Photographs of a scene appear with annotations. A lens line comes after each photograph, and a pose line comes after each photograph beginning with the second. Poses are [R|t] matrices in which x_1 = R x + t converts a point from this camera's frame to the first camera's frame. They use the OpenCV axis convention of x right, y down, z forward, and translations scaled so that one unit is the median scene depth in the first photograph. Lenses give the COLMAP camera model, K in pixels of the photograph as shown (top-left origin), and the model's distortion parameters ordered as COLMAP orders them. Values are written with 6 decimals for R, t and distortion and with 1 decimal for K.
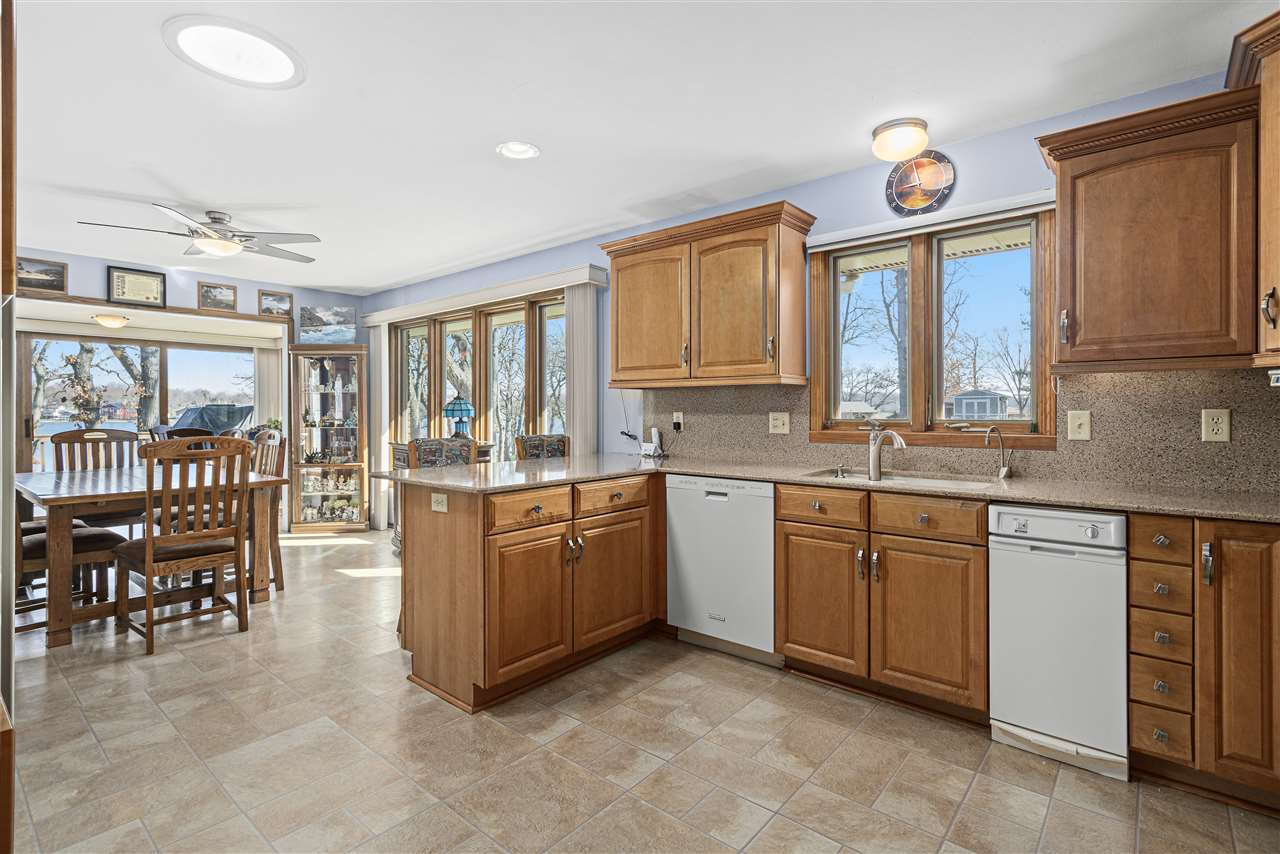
lens RADIAL K [[608.0, 0, 636.9], [0, 608.0, 411.1], [0, 0, 1]] dist [0.009548, 0.000104]
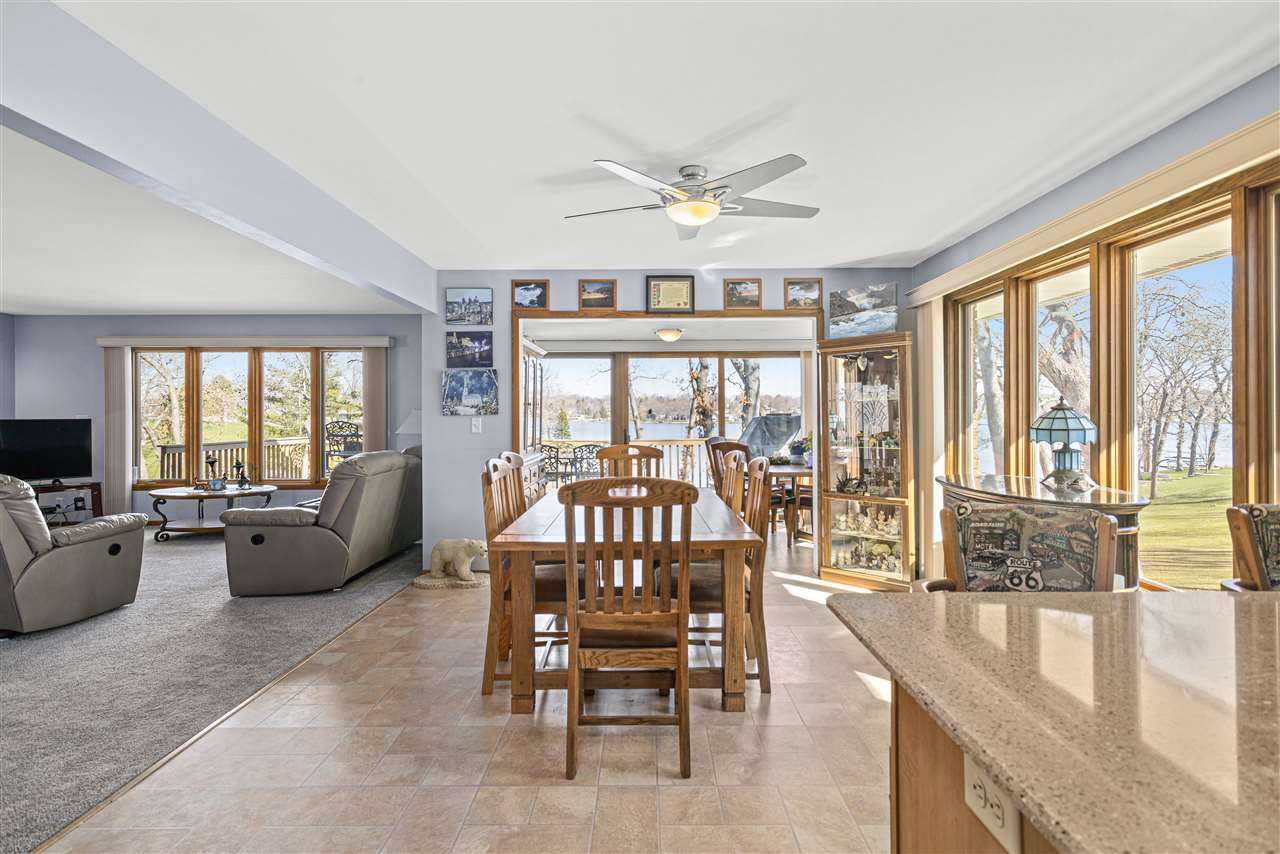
lens RADIAL K [[631.1, 0, 645.1], [0, 631.1, 414.4], [0, 0, 1]] dist [0.005384, 0.000536]
pose [[0.647394, -0.002864, -0.762150, -0.092534], [0.003337, 0.999994, -0.000923, -0.014998], [0.762148, -0.001946, 0.647400, 0.313925]]
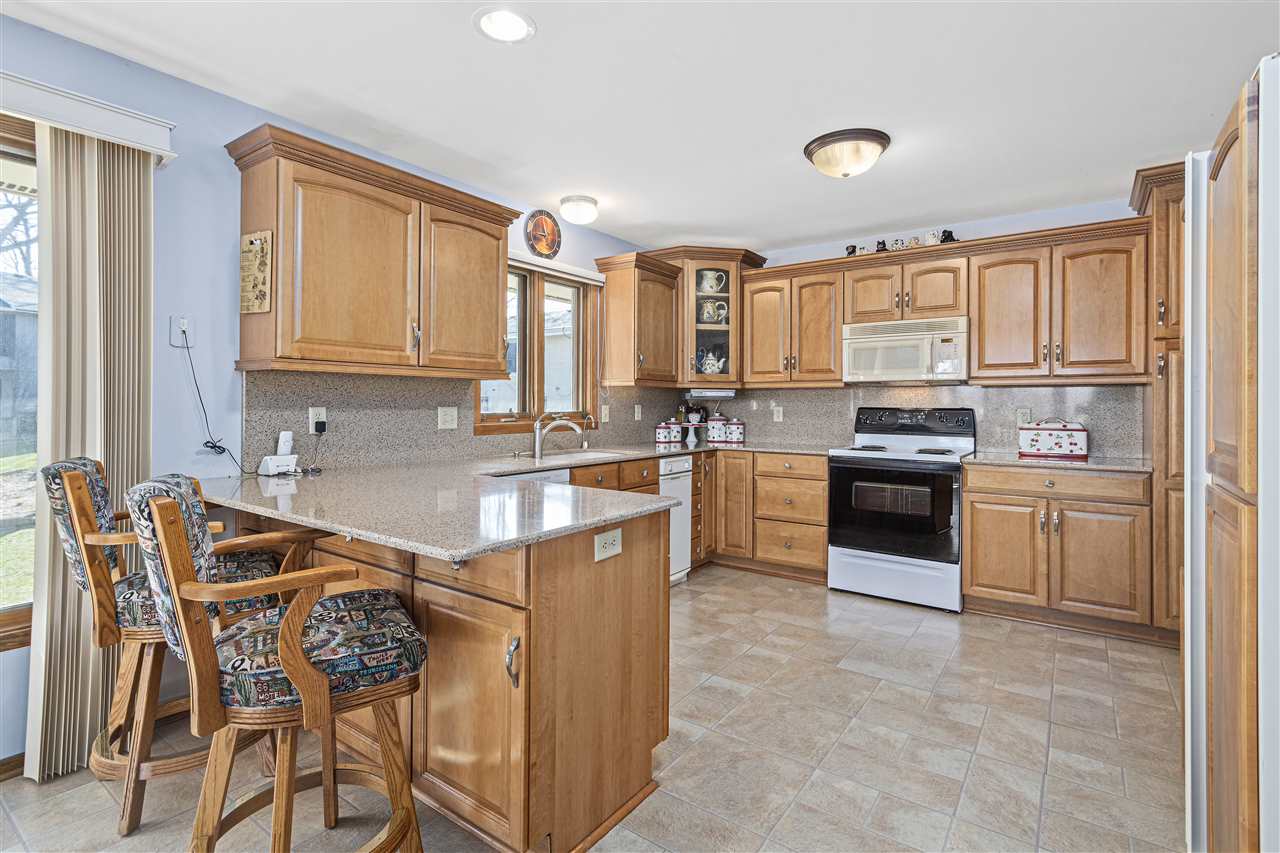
lens RADIAL K [[612.1, 0, 634.9], [0, 612.1, 404.1], [0, 0, 1]] dist [0.002282, 0.000434]
pose [[-0.074892, -0.001175, 0.997191, -0.461942], [-0.004028, 0.999992, 0.000876, -0.002924], [-0.997184, -0.003951, -0.074896, 0.470195]]
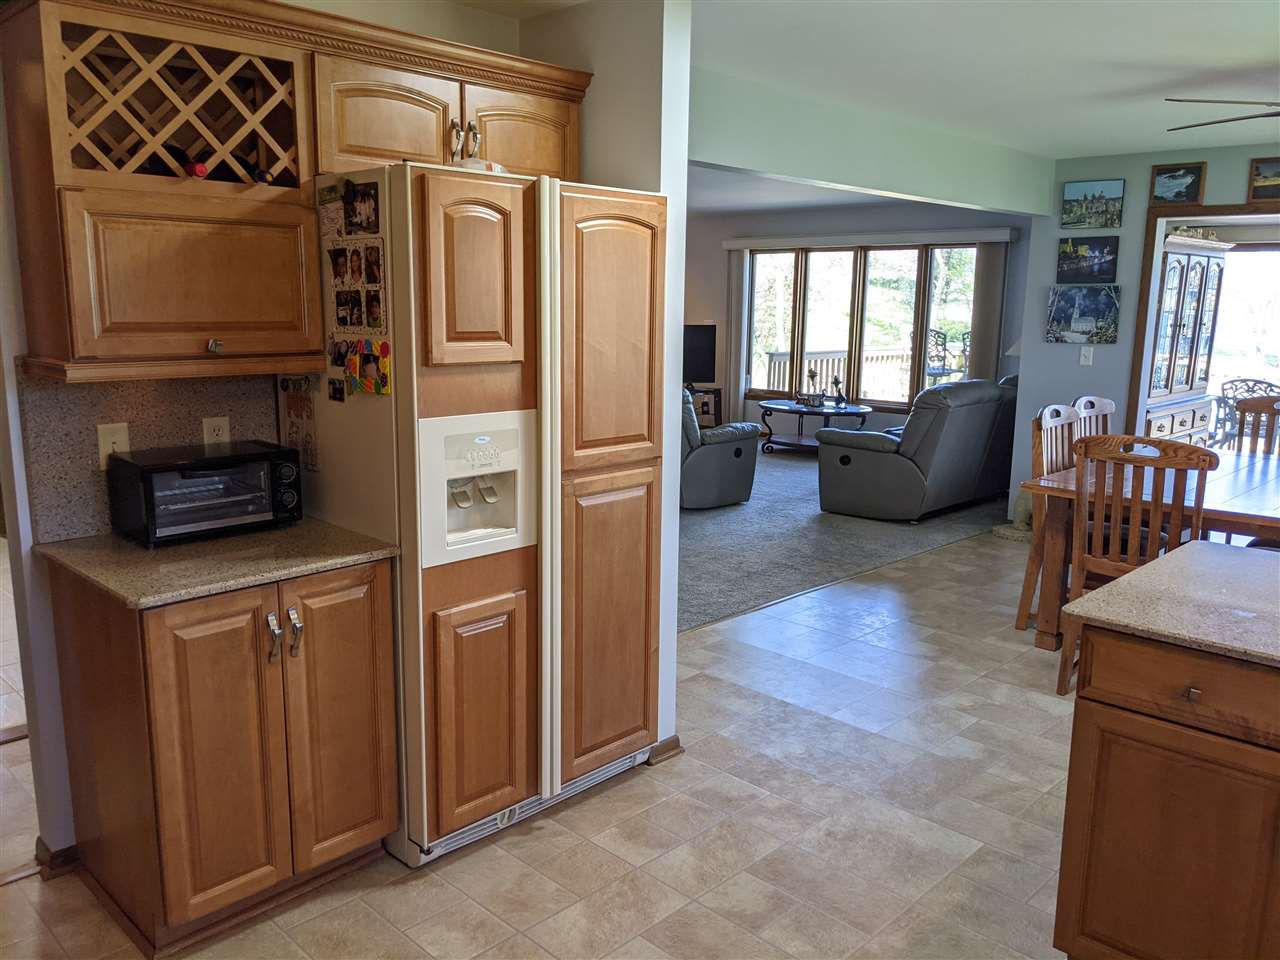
lens RADIAL K [[1002.8, 0, 640.0], [0, 1002.8, 480.0], [0, 0, 1]] dist [0.069261, -0.108081]
pose [[-0.069069, 0.176813, -0.981818, 0.273681], [-0.013624, 0.983909, 0.178148, -0.061488], [0.997519, 0.025680, -0.065548, 0.279462]]
